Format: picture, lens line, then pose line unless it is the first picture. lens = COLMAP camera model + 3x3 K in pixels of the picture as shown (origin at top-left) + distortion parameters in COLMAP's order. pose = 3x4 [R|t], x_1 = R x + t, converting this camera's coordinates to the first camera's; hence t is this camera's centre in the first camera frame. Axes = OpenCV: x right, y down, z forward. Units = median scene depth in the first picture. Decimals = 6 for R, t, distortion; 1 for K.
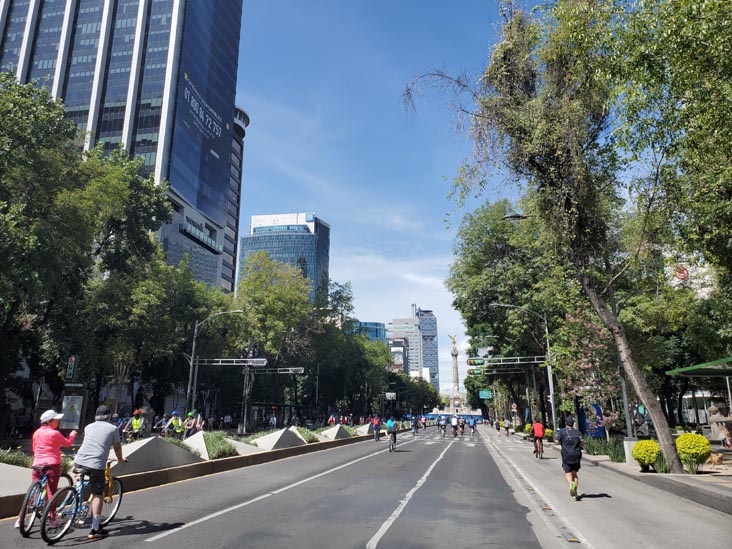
lens RADIAL K [[554.6, 0, 366.0], [0, 554.6, 274.5], [0, 0, 1]] dist [-0.003550, -0.000570]
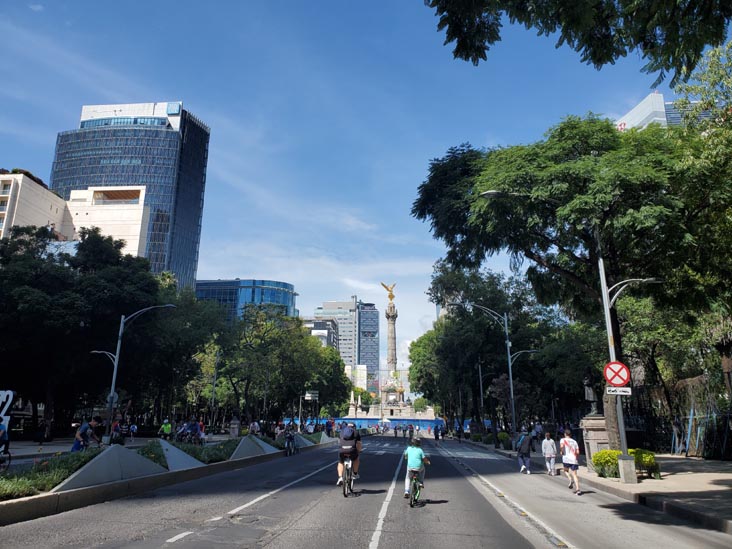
lens RADIAL K [[554.6, 0, 366.0], [0, 554.6, 274.5], [0, 0, 1]] dist [-0.003550, -0.000570]
pose [[0.996396, 0.020603, 0.082281, 0.068754], [-0.019756, 0.999743, -0.011088, 0.087941], [-0.082489, 0.009423, 0.996547, 0.342684]]
